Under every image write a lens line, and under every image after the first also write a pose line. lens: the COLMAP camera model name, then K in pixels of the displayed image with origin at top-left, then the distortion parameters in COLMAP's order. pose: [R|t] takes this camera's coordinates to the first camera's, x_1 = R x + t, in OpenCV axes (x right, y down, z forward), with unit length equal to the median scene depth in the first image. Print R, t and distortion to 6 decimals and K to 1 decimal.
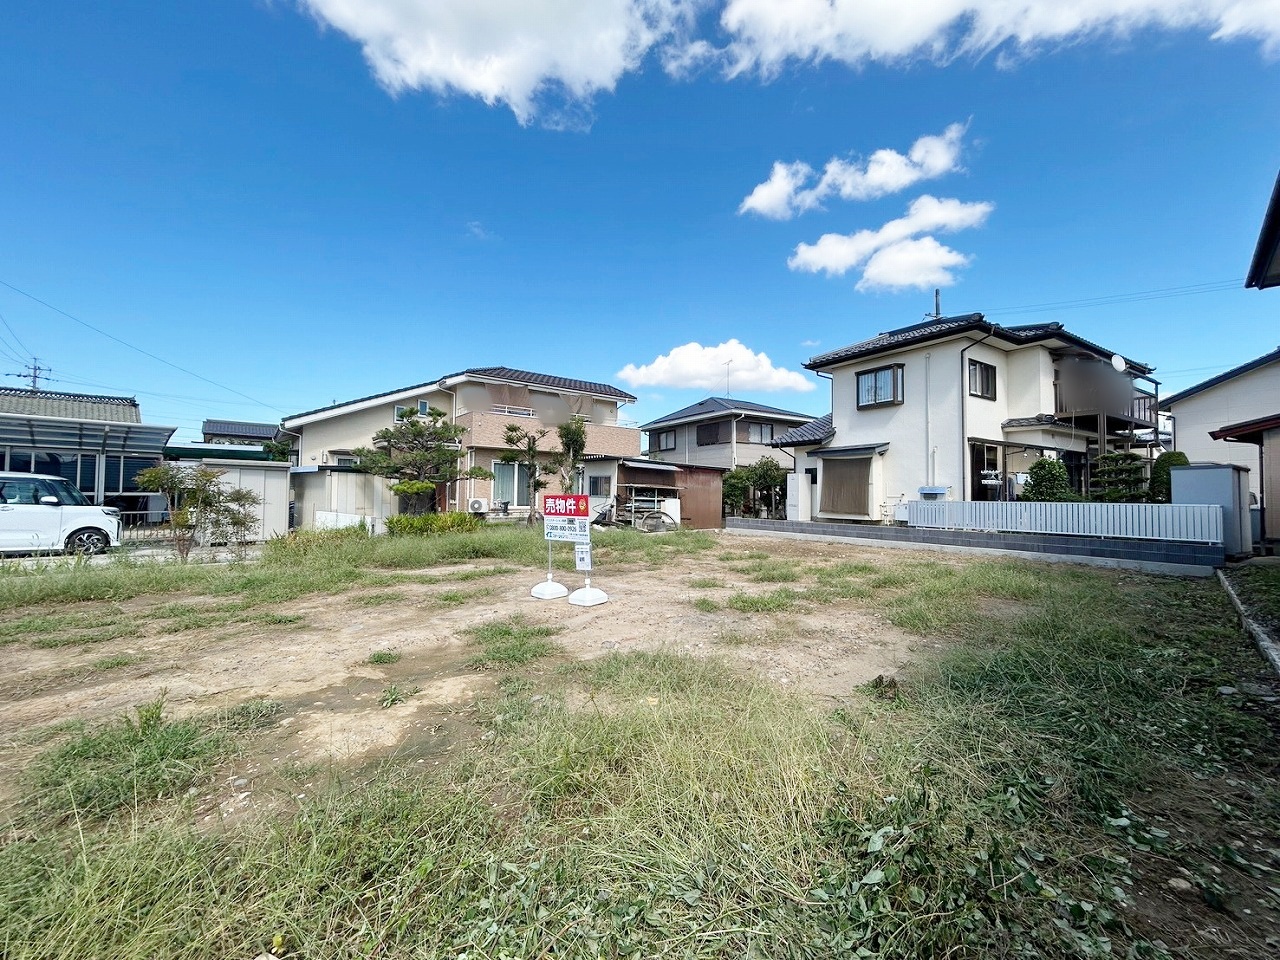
lens RADIAL K [[516.0, 0, 641.3], [0, 516.0, 480.9], [0, 0, 1]] dist [-0.000823, -0.000140]
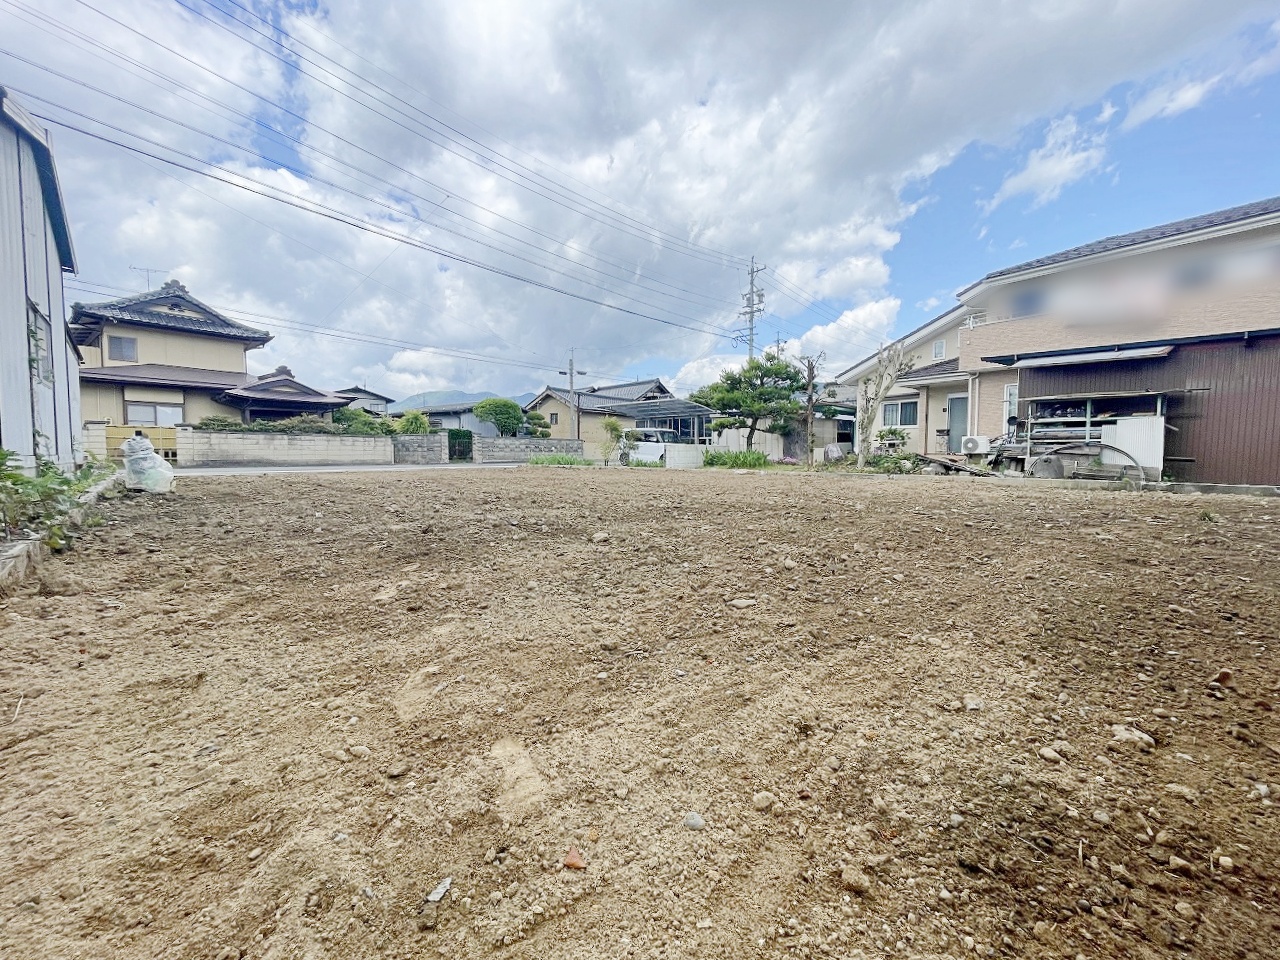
lens RADIAL K [[530.7, 0, 640.0], [0, 530.7, 480.0], [0, 0, 1]] dist [0.001251, 0.000232]
pose [[-0.025238, 0.038130, -0.998954, 0.600122], [0.023512, 0.999019, 0.037539, 0.067859], [0.999405, -0.022540, -0.026110, 0.573709]]
